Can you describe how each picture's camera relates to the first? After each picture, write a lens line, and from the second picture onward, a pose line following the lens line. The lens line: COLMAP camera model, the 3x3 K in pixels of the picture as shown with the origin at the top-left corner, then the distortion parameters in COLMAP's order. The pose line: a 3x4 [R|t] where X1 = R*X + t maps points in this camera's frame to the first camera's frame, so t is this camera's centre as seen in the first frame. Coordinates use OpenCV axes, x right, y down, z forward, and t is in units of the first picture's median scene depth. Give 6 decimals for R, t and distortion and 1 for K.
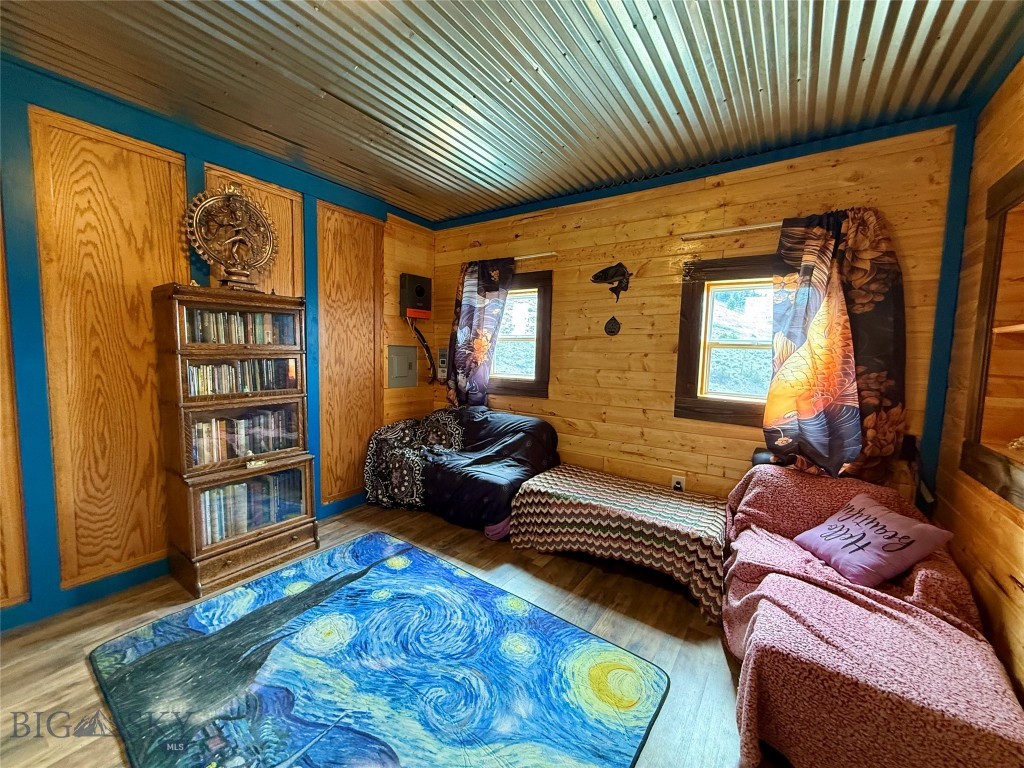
lens RADIAL K [[409.5, 0, 510.7], [0, 409.5, 382.3], [0, 0, 1]] dist [0.001048, 0.000059]
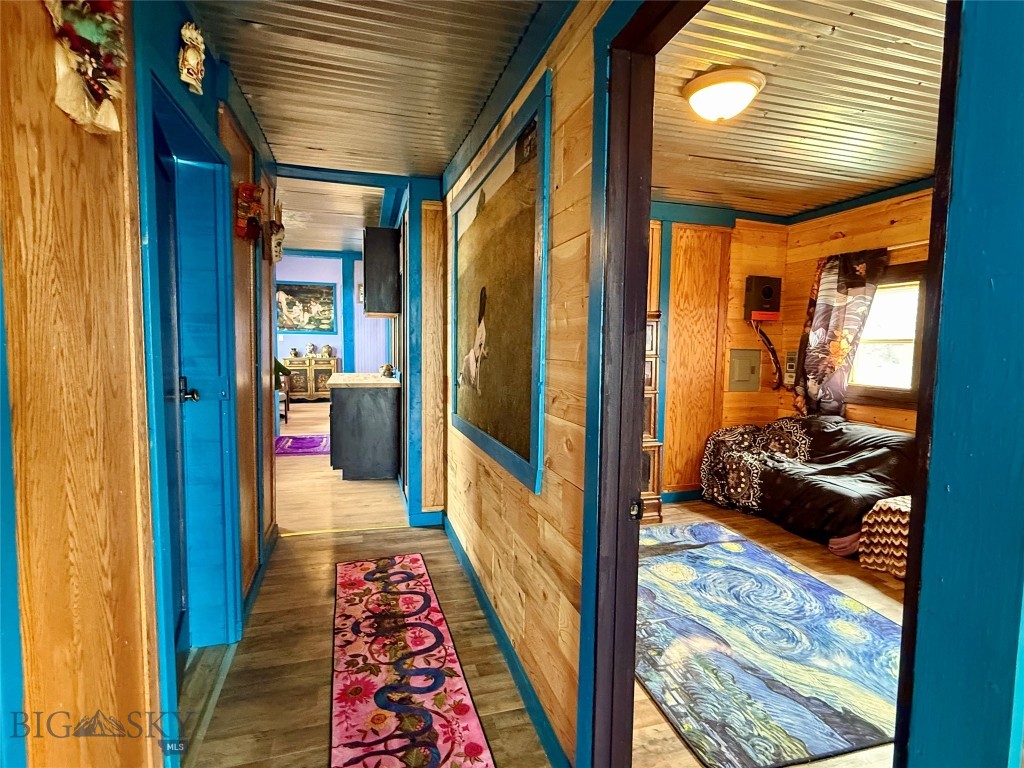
lens RADIAL K [[509.5, 0, 511.0], [0, 509.5, 384.8], [0, 0, 1]] dist [-0.000461, 0.000087]
pose [[0.774765, 0.038881, -0.631052, 0.086548], [-0.046467, 0.998910, 0.004497, 0.019351], [0.630539, 0.025839, 0.775727, -0.348548]]
